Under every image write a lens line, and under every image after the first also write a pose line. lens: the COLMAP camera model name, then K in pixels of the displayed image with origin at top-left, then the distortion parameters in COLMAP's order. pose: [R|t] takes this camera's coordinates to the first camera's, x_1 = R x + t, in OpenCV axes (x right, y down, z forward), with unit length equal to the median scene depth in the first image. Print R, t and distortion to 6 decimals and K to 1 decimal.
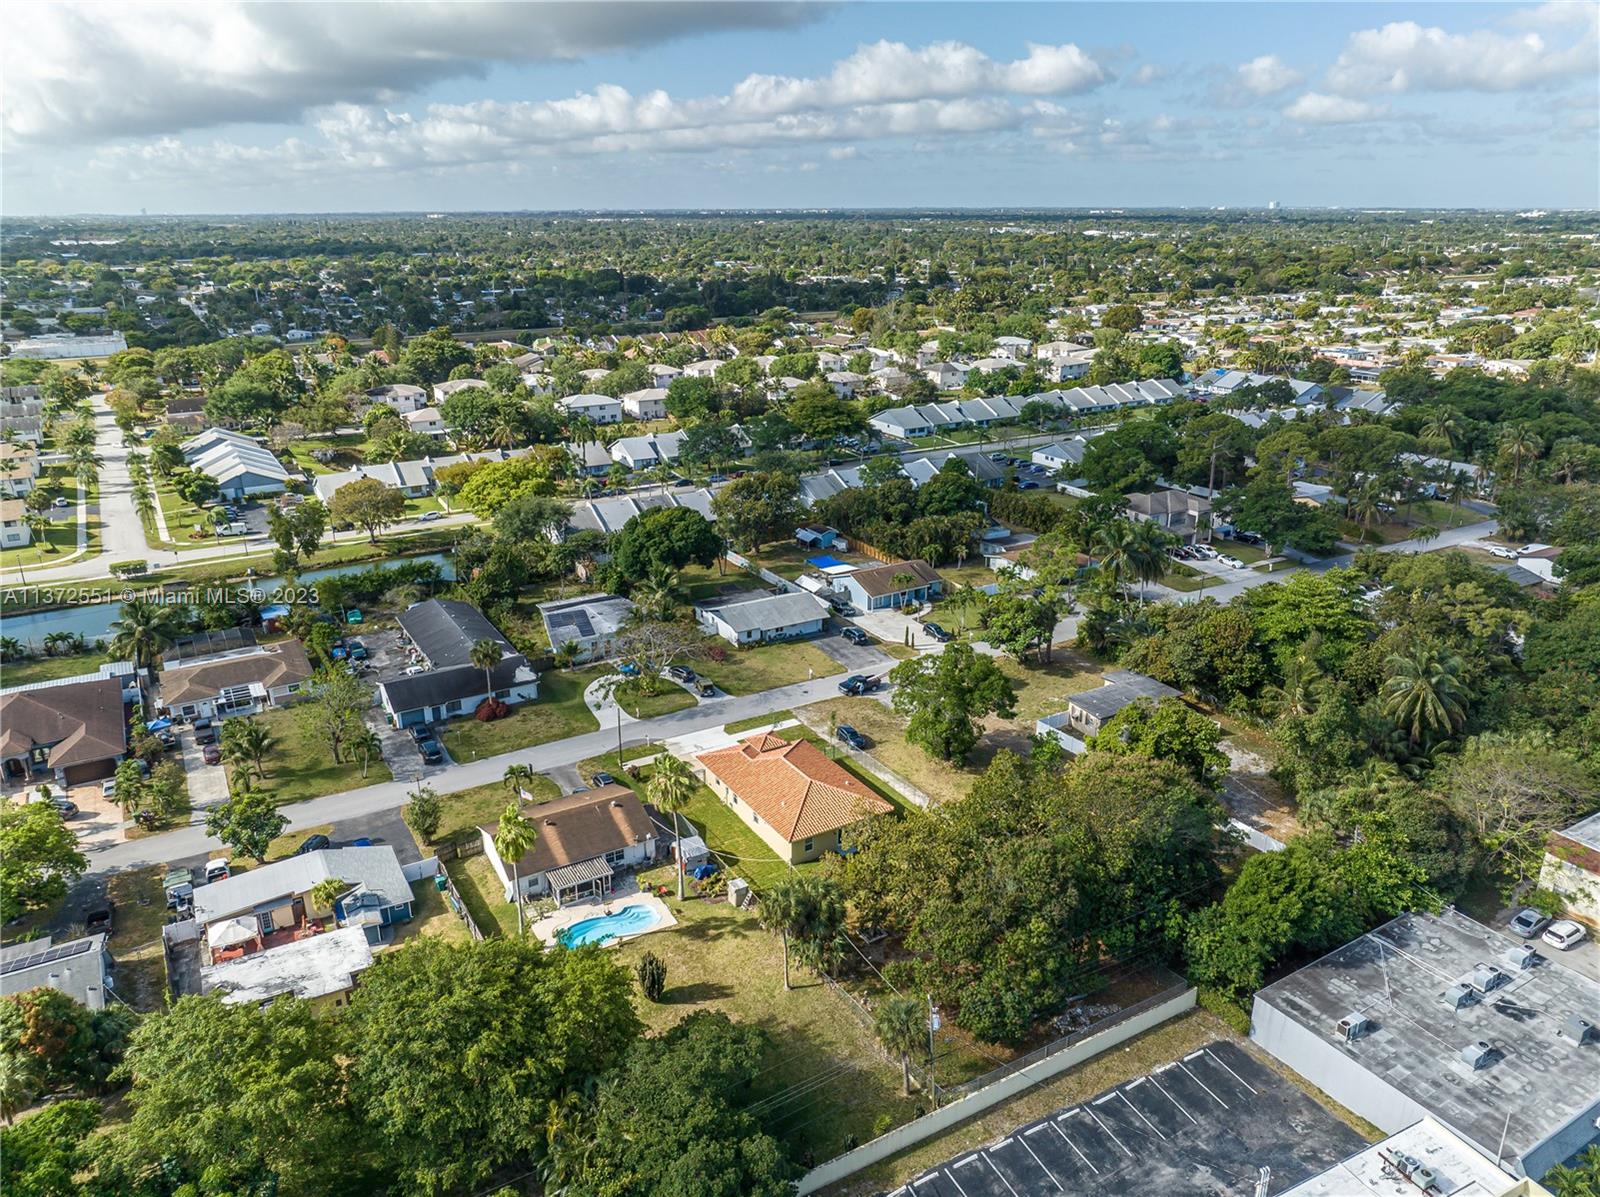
lens RADIAL K [[1114.5, 0, 800.0], [0, 1114.5, 598.5], [0, 0, 1]] dist [-0.010490, -0.001426]
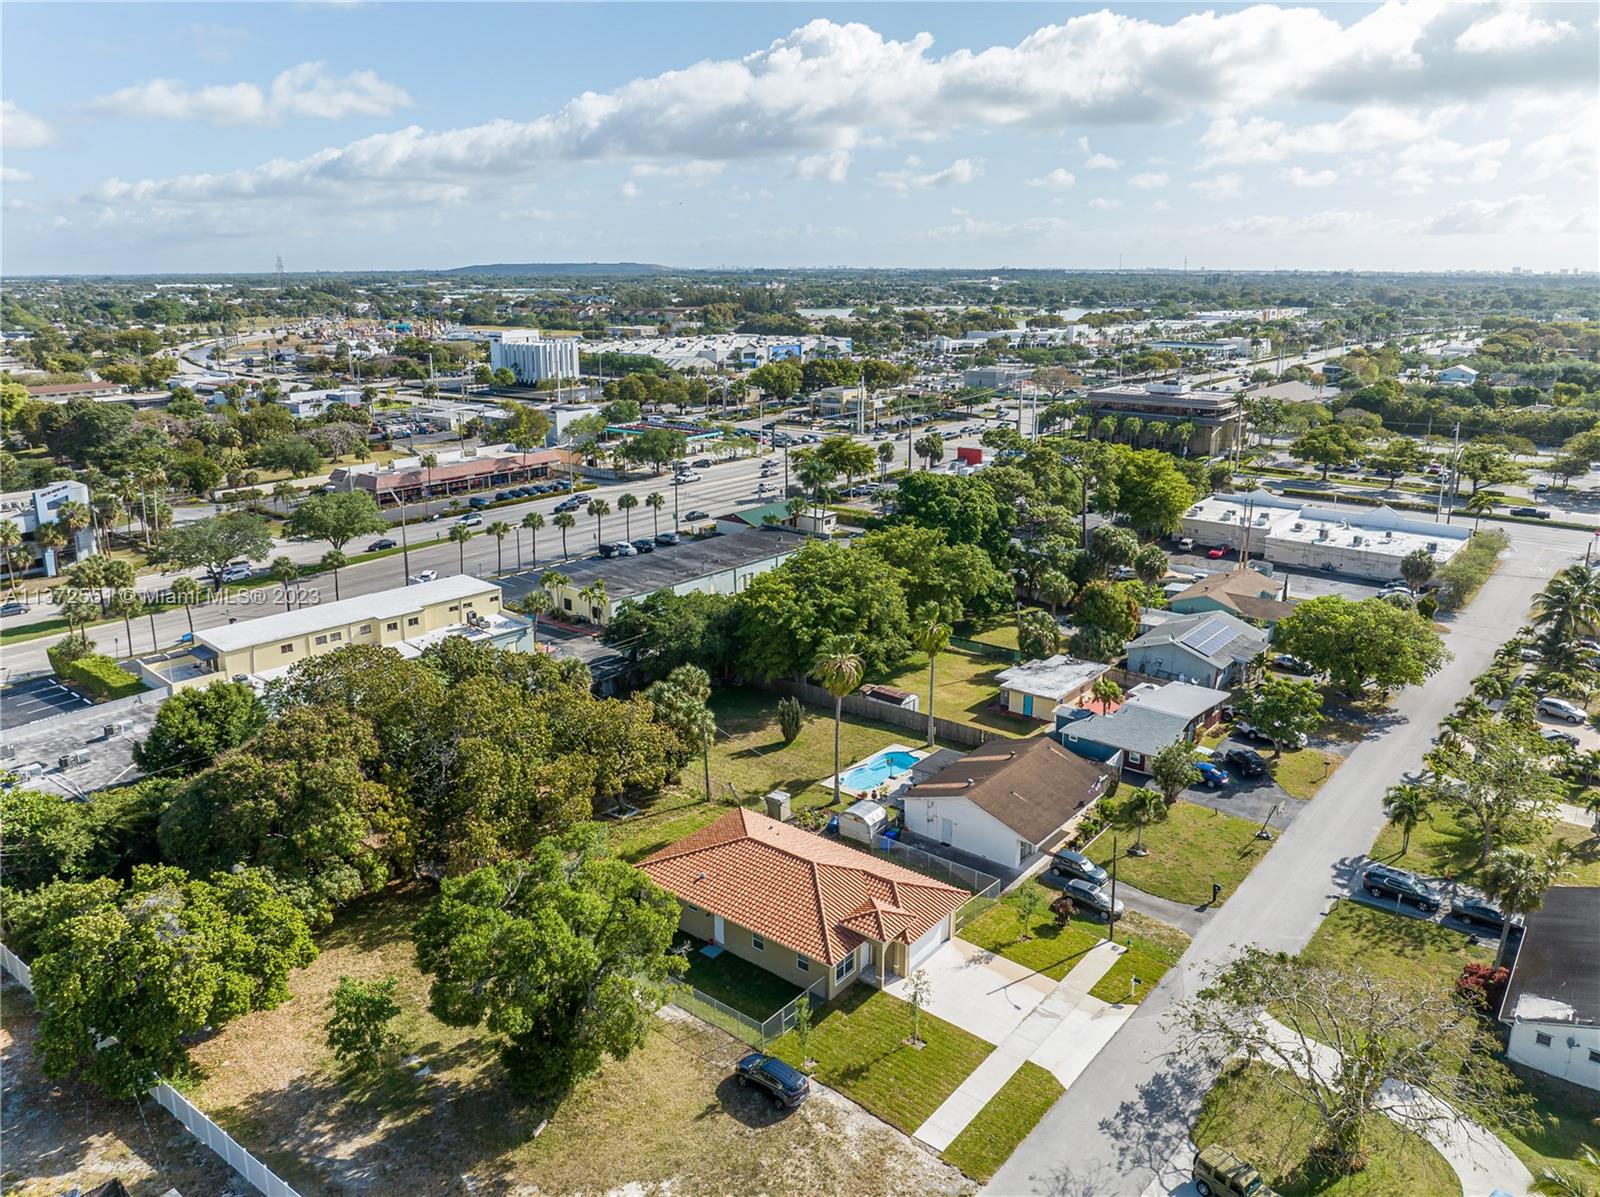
lens RADIAL K [[1147.7, 0, 800.1], [0, 1147.7, 555.7], [0, 0, 1]] dist [-0.044257, 0.011314]
pose [[-0.936548, 0.092610, -0.338084, 0.161754], [-0.107127, 0.842711, 0.527601, -0.286753], [0.333767, 0.530341, -0.779318, 1.162147]]
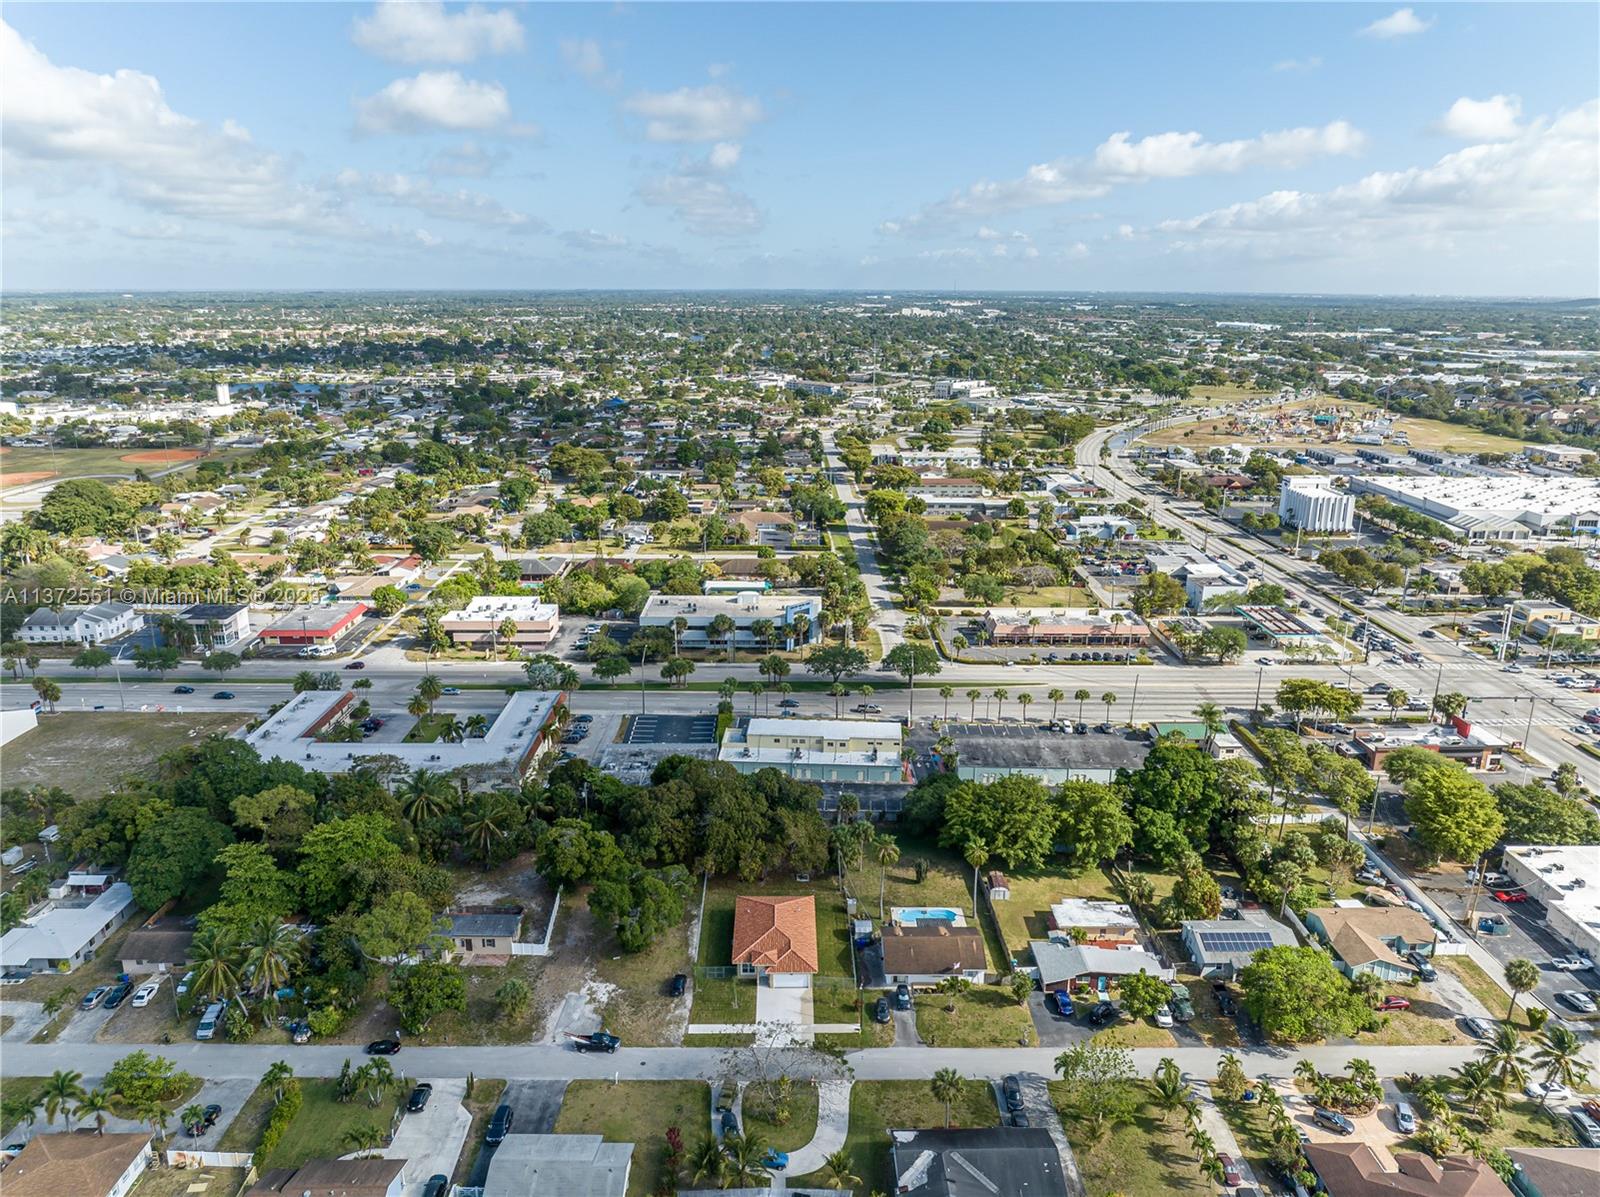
lens RADIAL K [[1114.5, 0, 800.0], [0, 1114.5, 598.5], [0, 0, 1]] dist [-0.010490, -0.001426]
pose [[-0.866121, -0.132036, 0.482079, -0.548629], [0.162493, 0.837710, 0.521381, -0.769898], [-0.472684, 0.529913, -0.704104, 1.447053]]
